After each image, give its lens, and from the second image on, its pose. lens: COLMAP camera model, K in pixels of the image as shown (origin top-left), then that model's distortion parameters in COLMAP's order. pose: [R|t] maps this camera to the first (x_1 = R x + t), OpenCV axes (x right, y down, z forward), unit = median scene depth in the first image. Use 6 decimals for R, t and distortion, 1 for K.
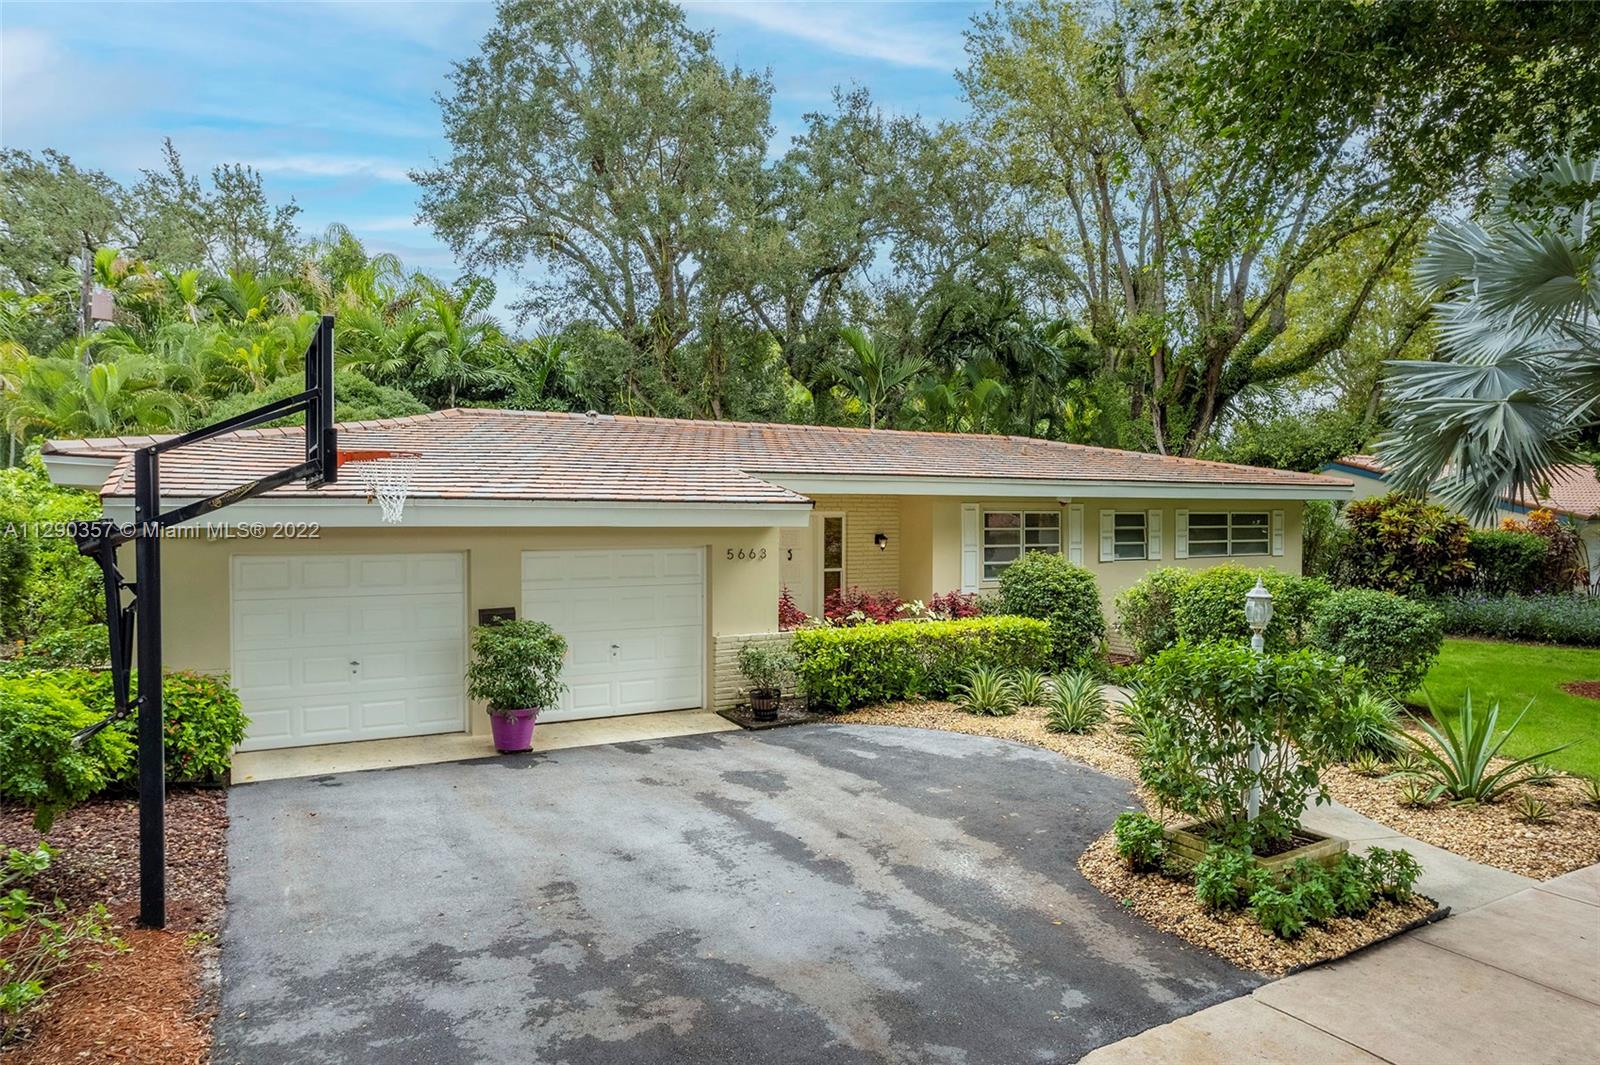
lens RADIAL K [[1027.0, 0, 804.9], [0, 1027.0, 544.7], [0, 0, 1]] dist [-0.088614, 0.081319]
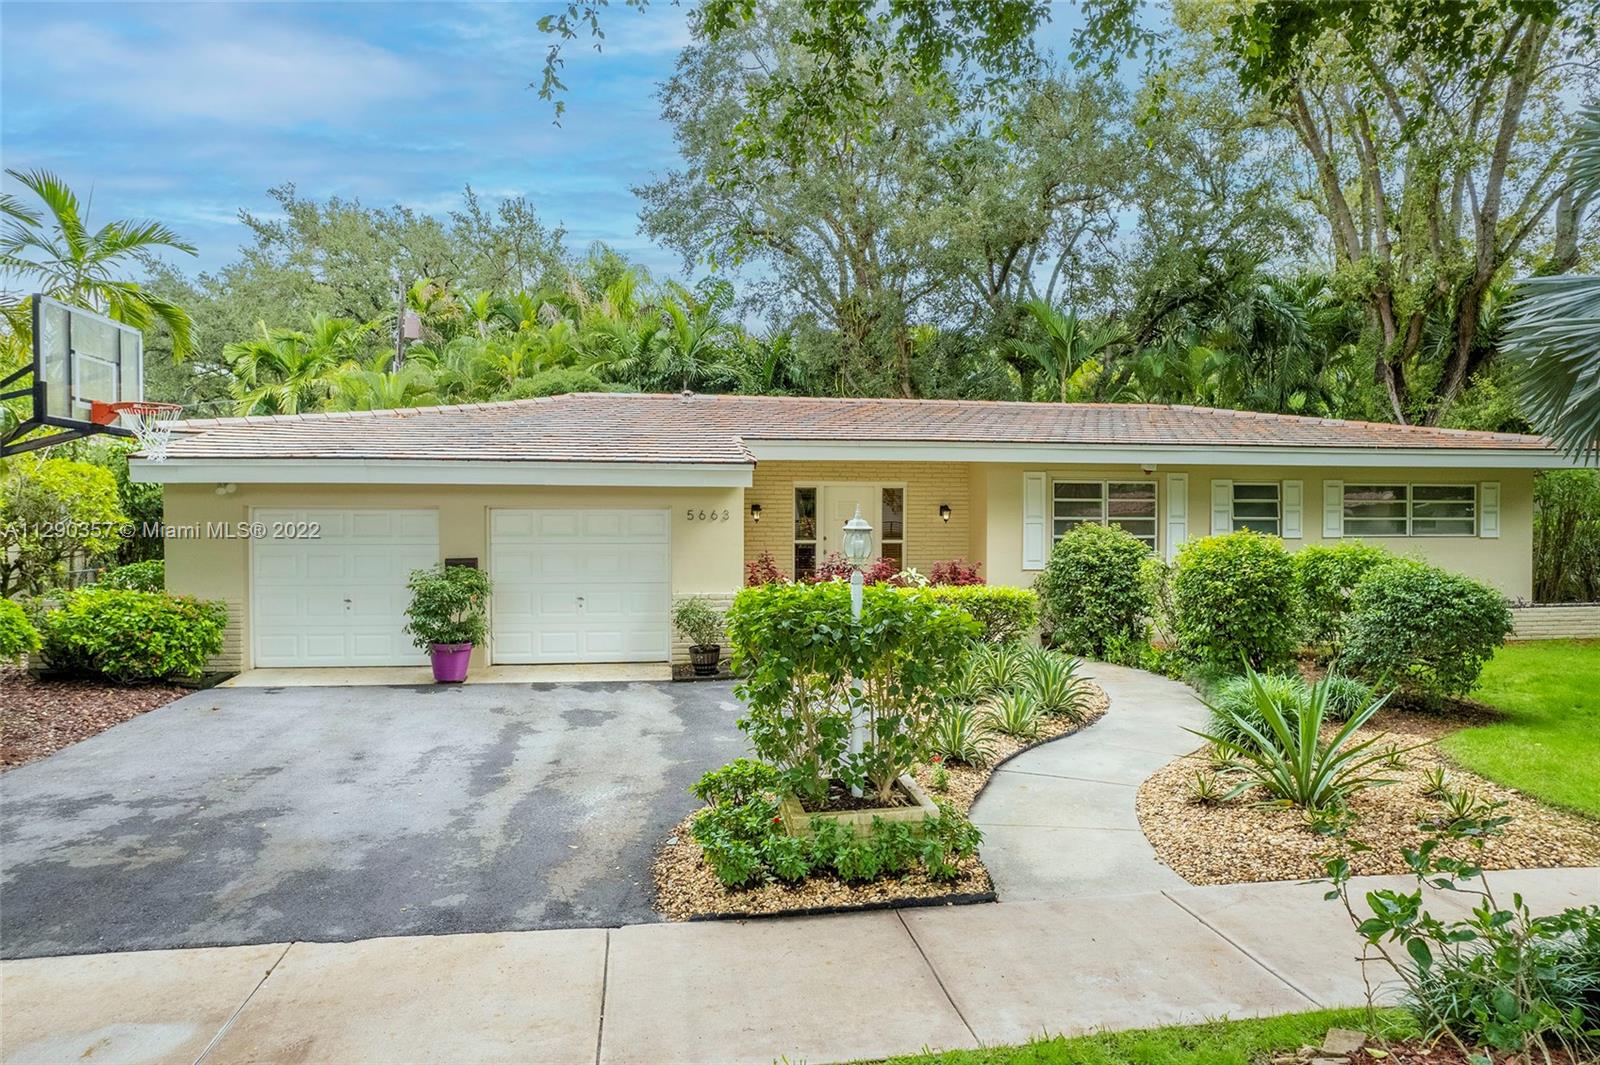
lens RADIAL K [[1027.0, 0, 804.9], [0, 1027.0, 544.7], [0, 0, 1]] dist [-0.088614, 0.081319]
pose [[0.931384, 0.011826, -0.363846, 0.316772], [-0.012254, 0.999924, 0.001134, 0.028372], [0.363832, 0.003403, 0.931458, 0.059327]]
